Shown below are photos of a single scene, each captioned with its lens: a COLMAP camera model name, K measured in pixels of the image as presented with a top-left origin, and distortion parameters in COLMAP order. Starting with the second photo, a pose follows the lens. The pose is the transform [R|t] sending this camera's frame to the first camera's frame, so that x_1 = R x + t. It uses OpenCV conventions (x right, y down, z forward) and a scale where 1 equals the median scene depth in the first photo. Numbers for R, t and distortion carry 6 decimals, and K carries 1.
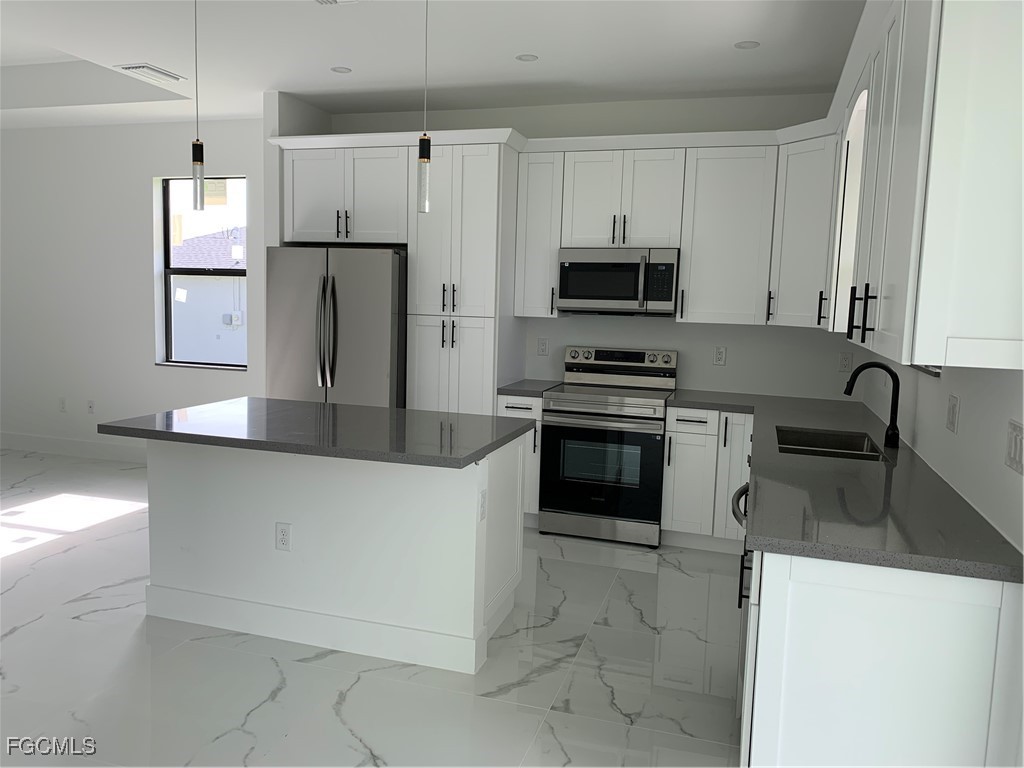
lens RADIAL K [[773.6, 0, 492.5], [0, 773.6, 381.4], [0, 0, 1]] dist [0.036565, -0.046818]
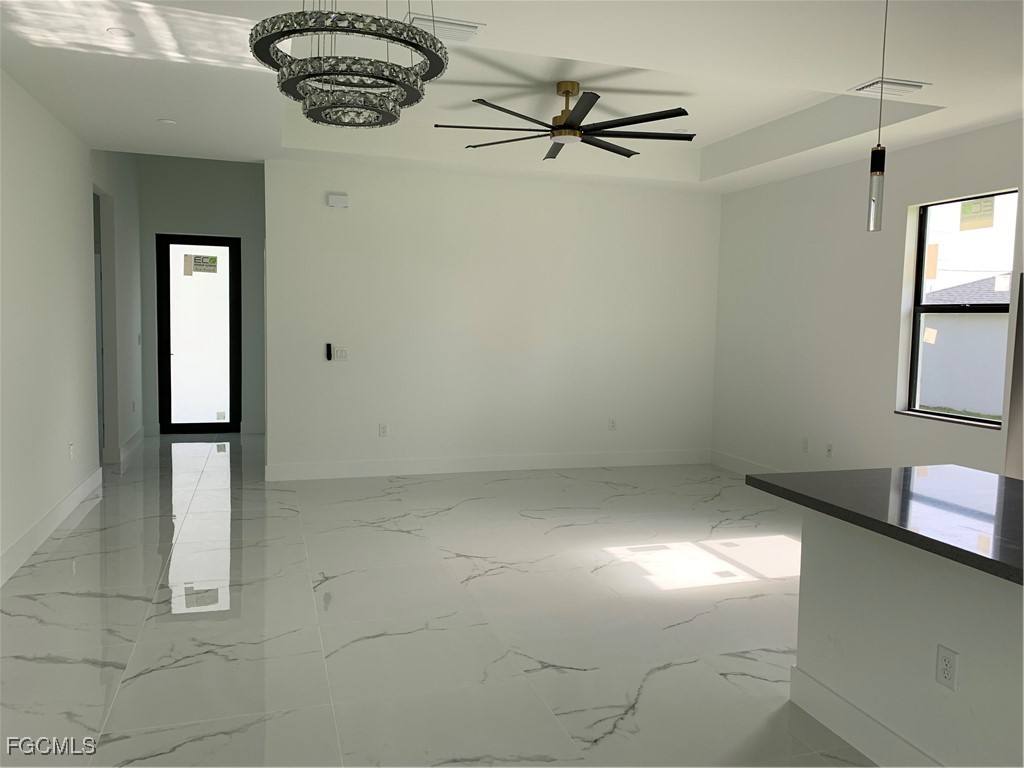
lens RADIAL K [[773.6, 0, 527.1], [0, 773.6, 373.5], [0, 0, 1]] dist [0.036565, -0.046818]
pose [[0.592058, 0.042350, -0.804782, 0.047077], [-0.093371, 0.995498, -0.016305, -0.015434], [0.800468, 0.084797, 0.593346, 0.156821]]
